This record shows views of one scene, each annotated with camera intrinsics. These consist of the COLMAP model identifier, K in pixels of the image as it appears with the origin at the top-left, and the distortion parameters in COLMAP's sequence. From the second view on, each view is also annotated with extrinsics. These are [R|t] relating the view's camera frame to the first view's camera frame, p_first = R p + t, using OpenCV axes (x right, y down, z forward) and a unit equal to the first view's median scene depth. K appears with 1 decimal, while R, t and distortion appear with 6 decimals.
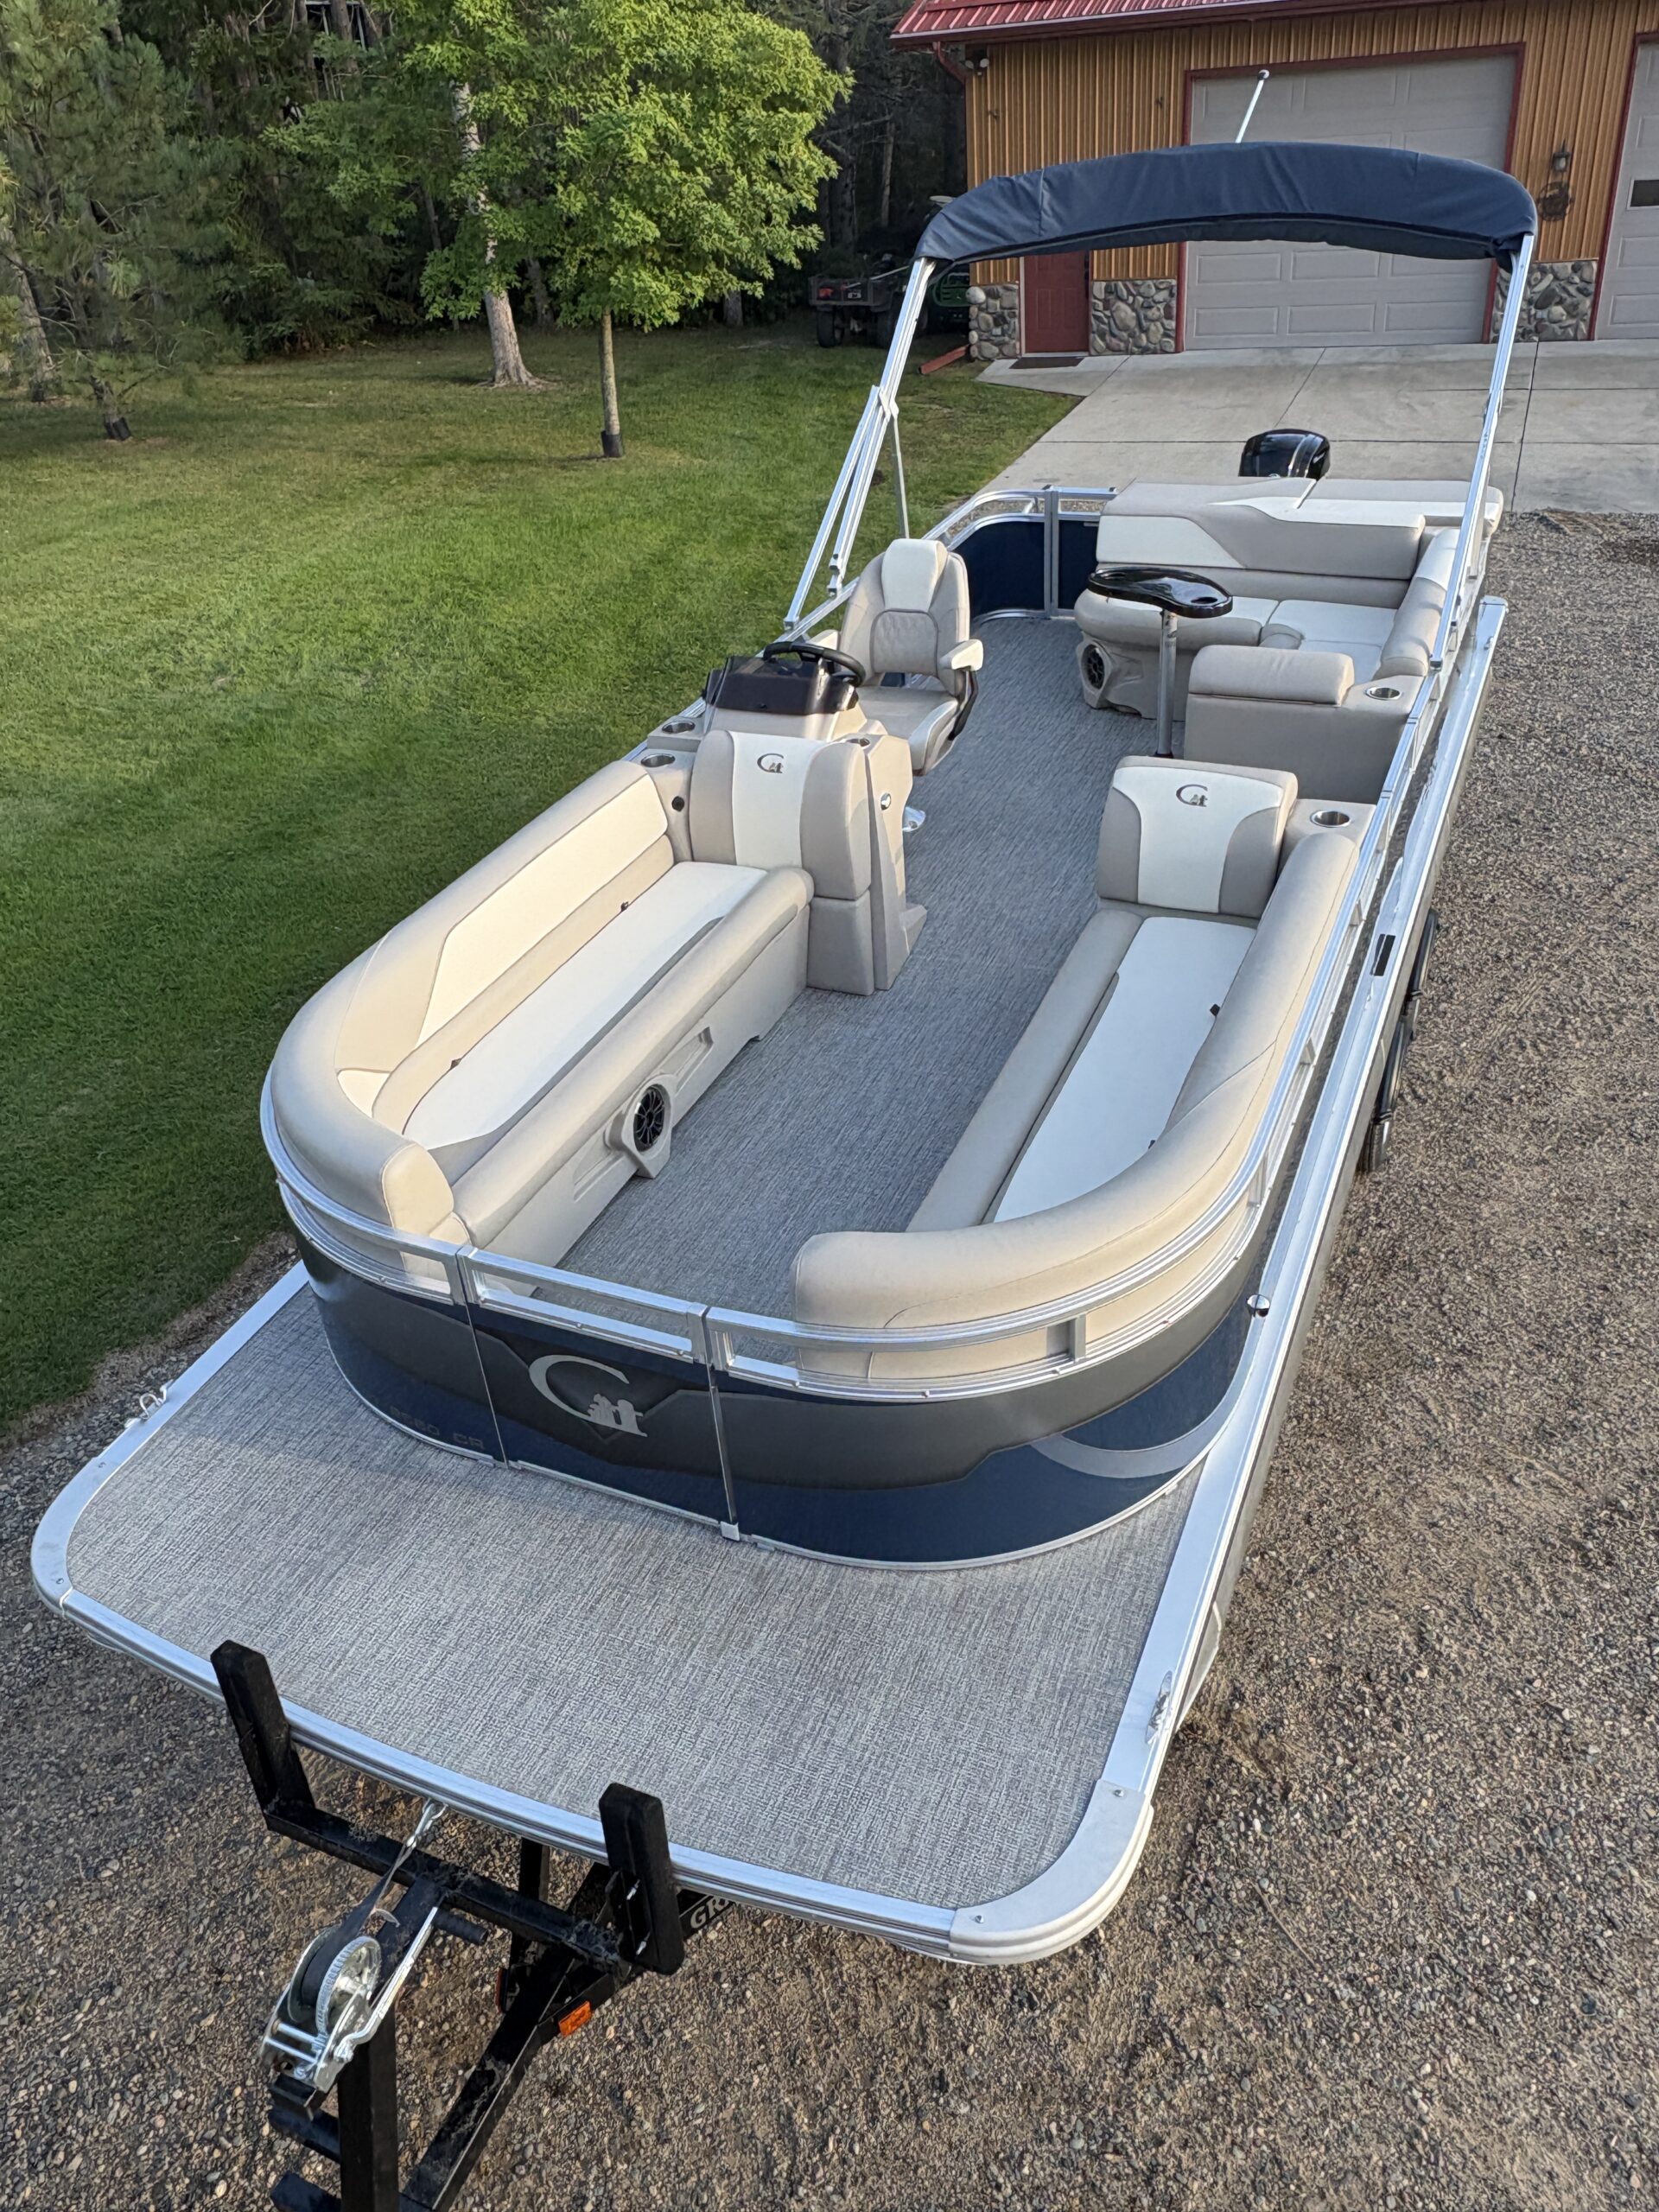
lens RADIAL K [[1646.4, 0, 829.5], [0, 1646.4, 1106.0], [0, 0, 1]] dist [-0.004055, -0.000019]
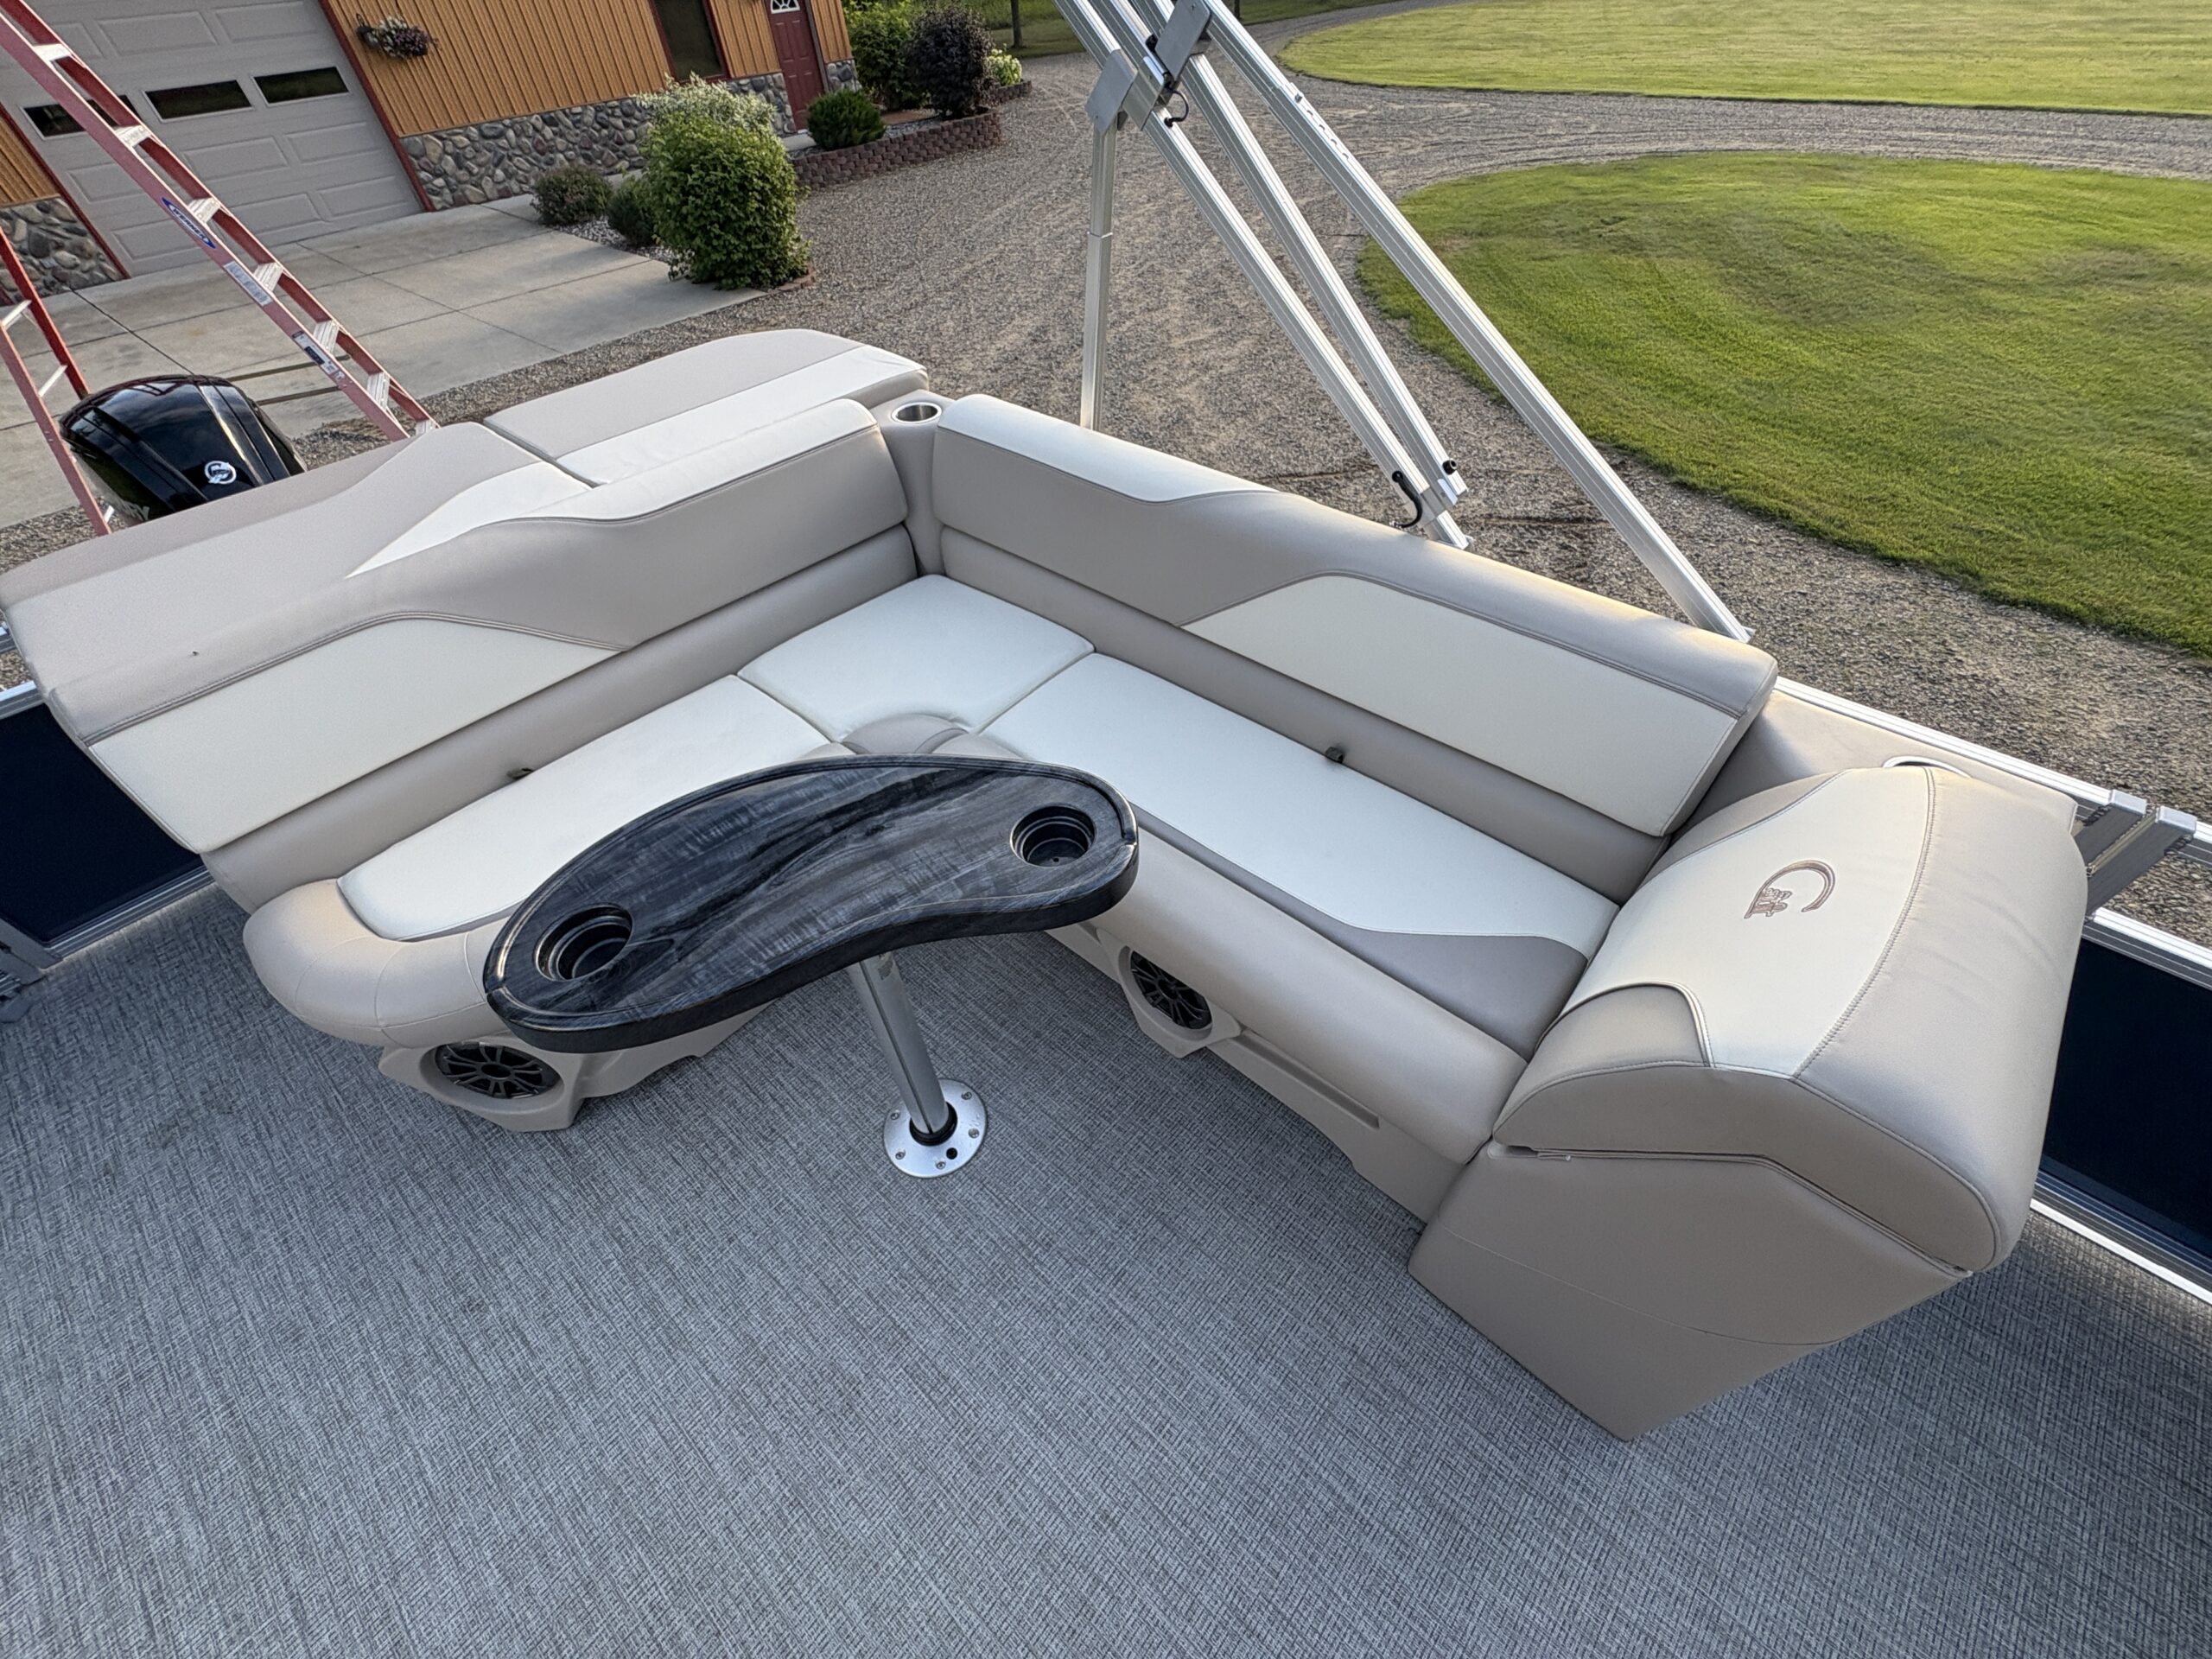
lens RADIAL K [[878.5, 0, 1107.8], [0, 878.5, 831.8], [0, 0, 1]] dist [-0.000485, -0.000349]
pose [[0.310424, -0.642639, 0.700466, 0.113942], [0.536284, 0.726802, 0.429137, -0.346974], [-0.784880, 0.242434, 0.570254, 0.840067]]
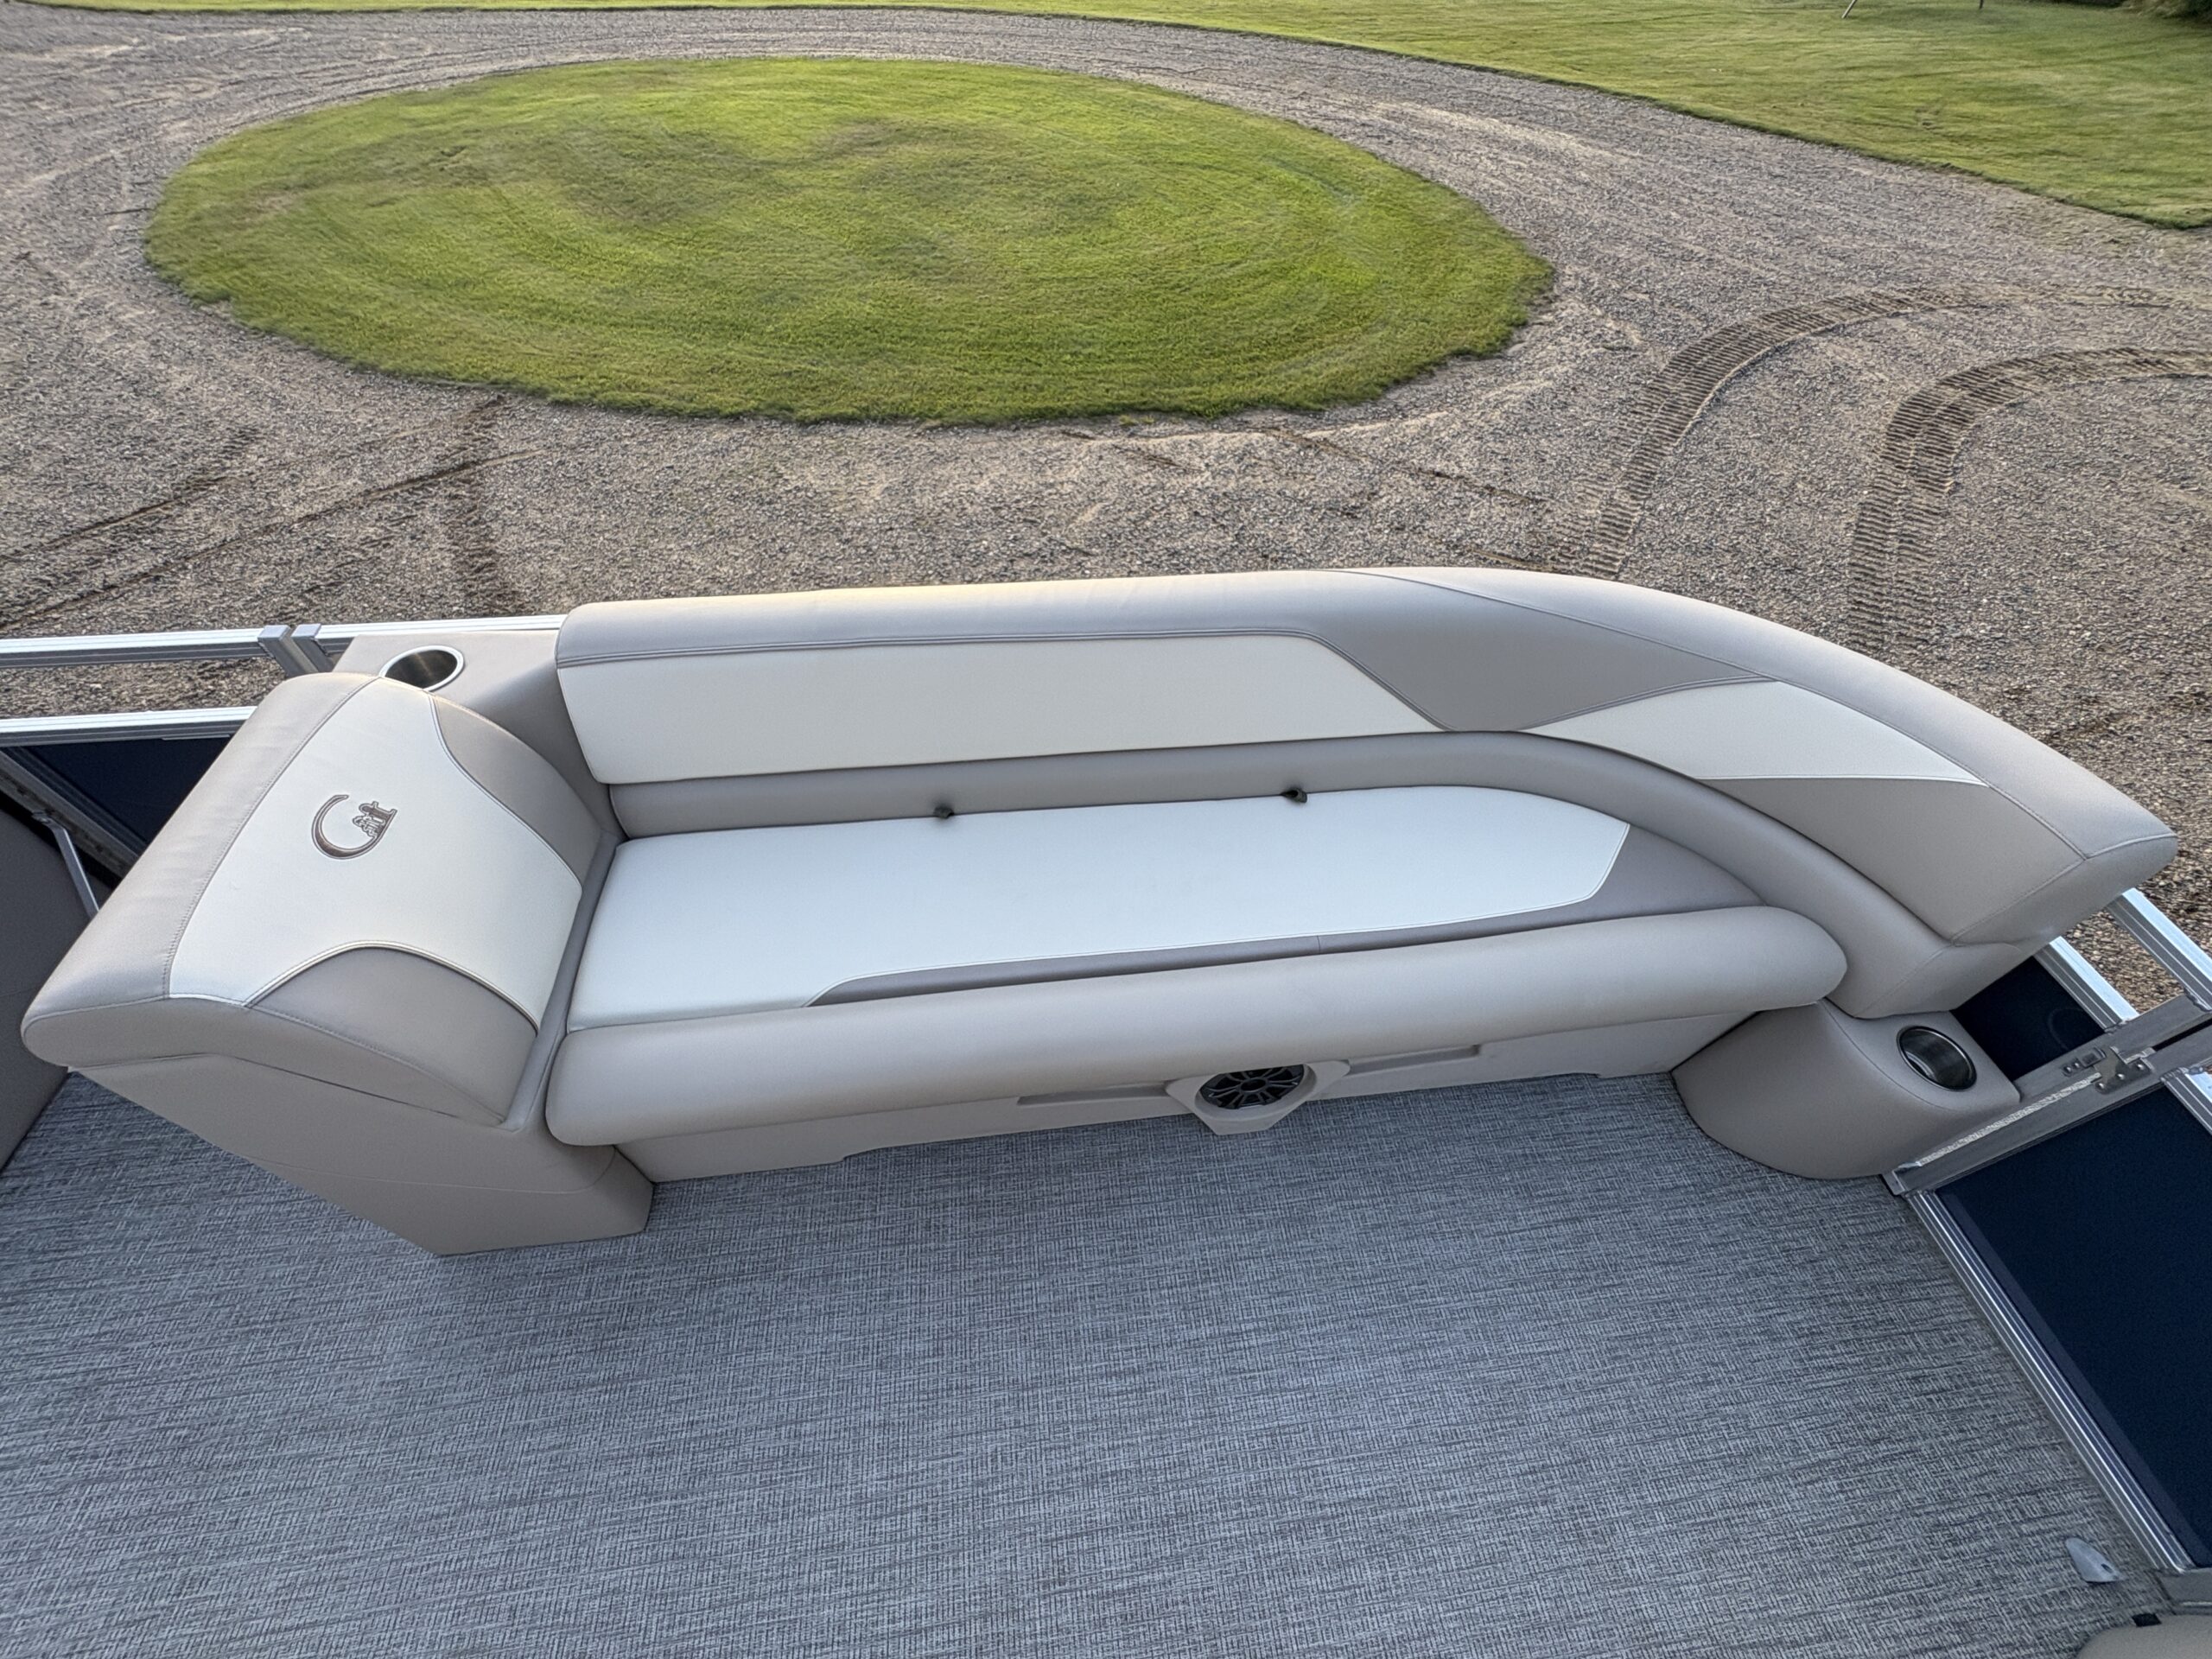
lens RADIAL K [[878.5, 0, 1107.8], [0, 878.5, 831.8], [0, 0, 1]] dist [-0.000485, -0.000349]
pose [[-0.511446, -0.616483, 0.598641, -0.003424], [0.482002, 0.370929, 0.793779, -0.189111], [-0.711405, 0.694521, 0.107436, 0.590703]]
